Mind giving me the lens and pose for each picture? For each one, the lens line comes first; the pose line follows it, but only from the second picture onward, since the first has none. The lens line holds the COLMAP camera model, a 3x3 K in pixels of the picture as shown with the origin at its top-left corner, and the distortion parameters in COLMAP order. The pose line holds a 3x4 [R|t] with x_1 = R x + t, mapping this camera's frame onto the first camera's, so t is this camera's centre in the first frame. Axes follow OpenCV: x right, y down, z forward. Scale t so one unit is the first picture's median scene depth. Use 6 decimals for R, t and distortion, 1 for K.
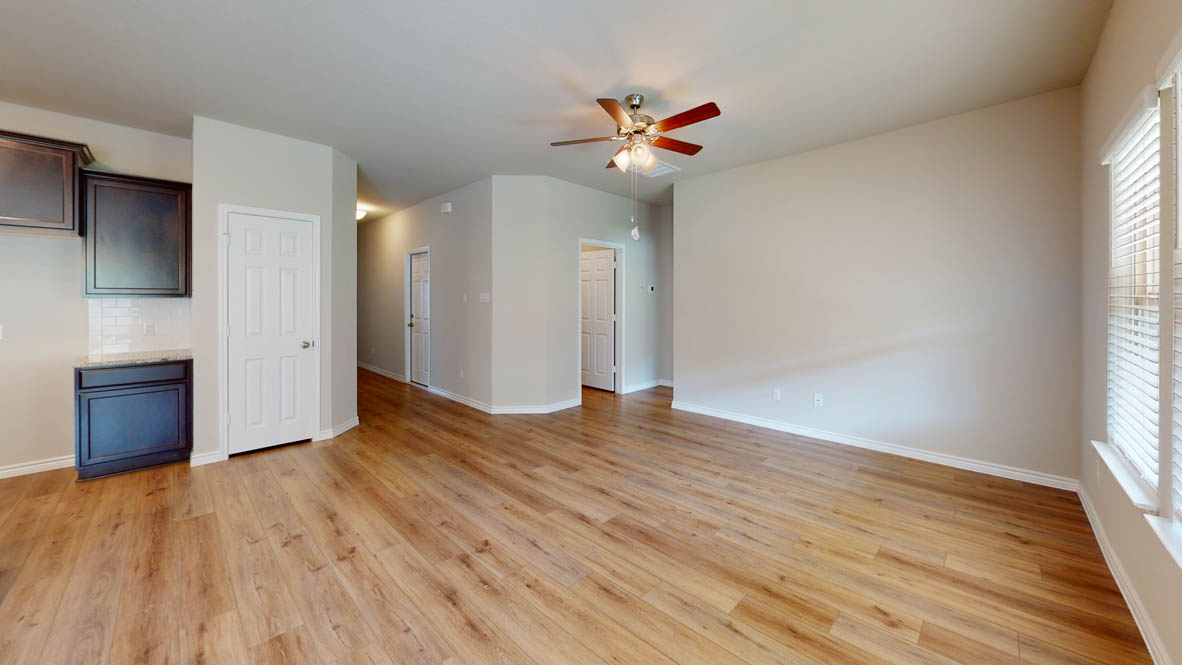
lens RADIAL K [[428.7, 0, 591.1], [0, 428.7, 332.1], [0, 0, 1]] dist [-0.000875, -0.000121]
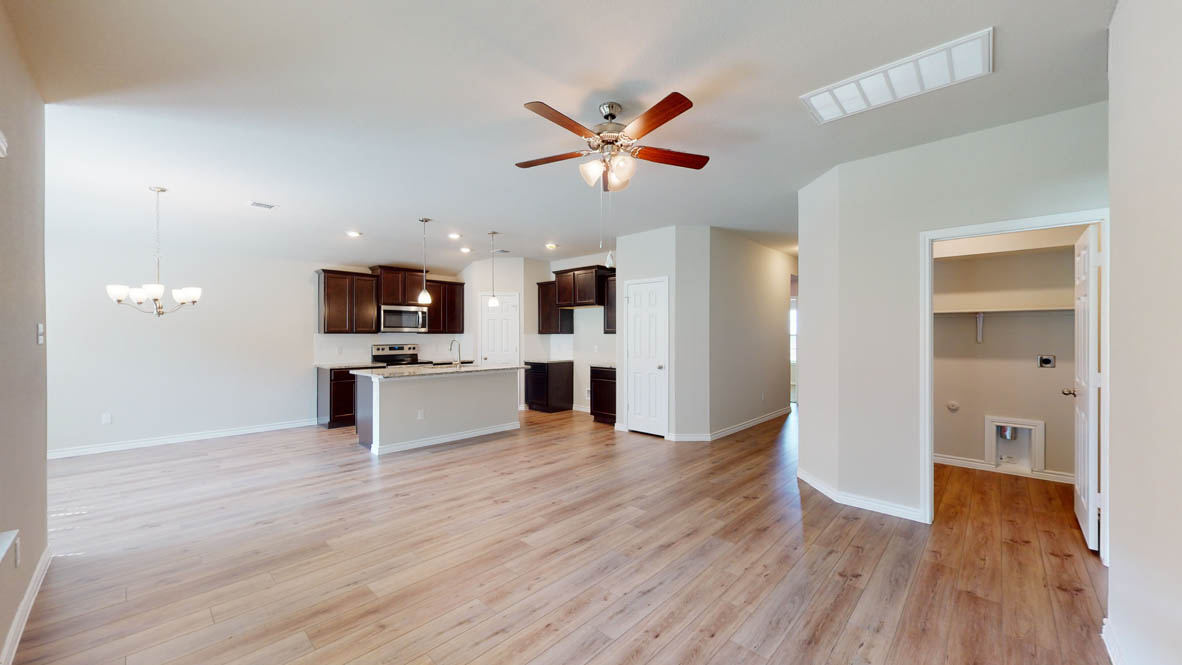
lens RADIAL K [[439.1, 0, 593.9], [0, 439.1, 333.6], [0, 0, 1]] dist [-0.000026, -0.000049]
pose [[0.011016, -0.004901, -0.999927, 1.195177], [-0.081822, 0.996630, -0.005786, -0.087496], [0.996586, 0.081880, 0.010578, 1.179351]]
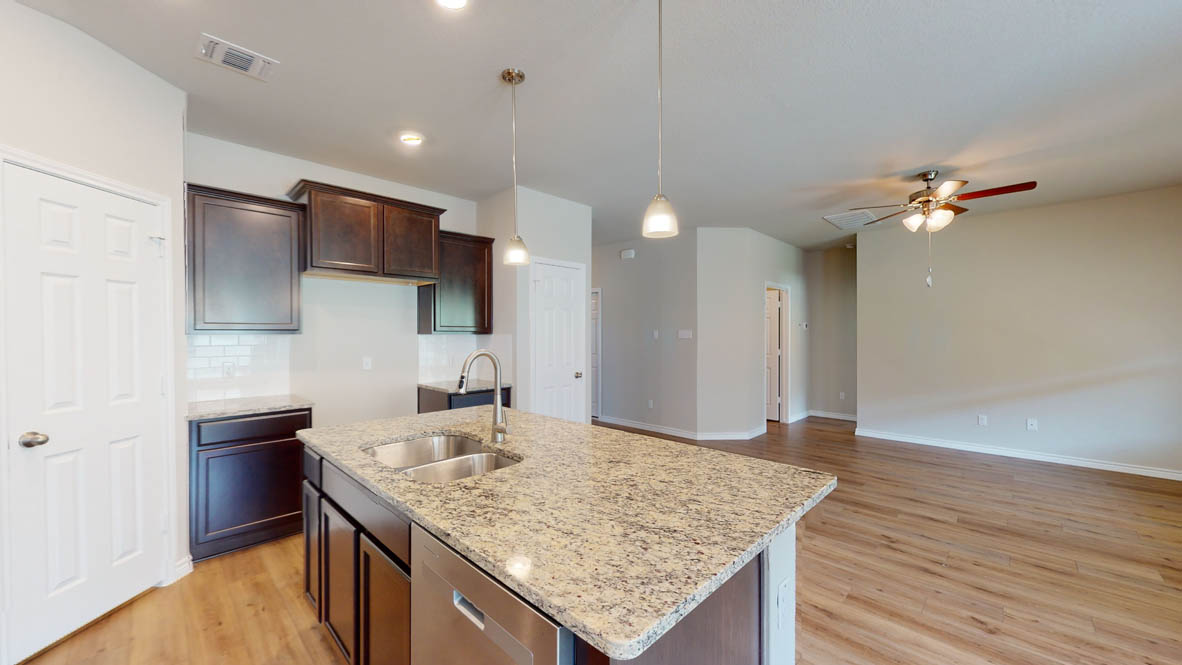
lens RADIAL K [[433.1, 0, 591.3], [0, 433.1, 334.3], [0, 0, 1]] dist [0.000318, -0.000071]
pose [[0.999964, -0.003643, -0.007604, -1.011423], [0.003022, 0.996778, -0.080154, 0.018702], [0.007872, 0.080128, 0.996753, -0.256641]]
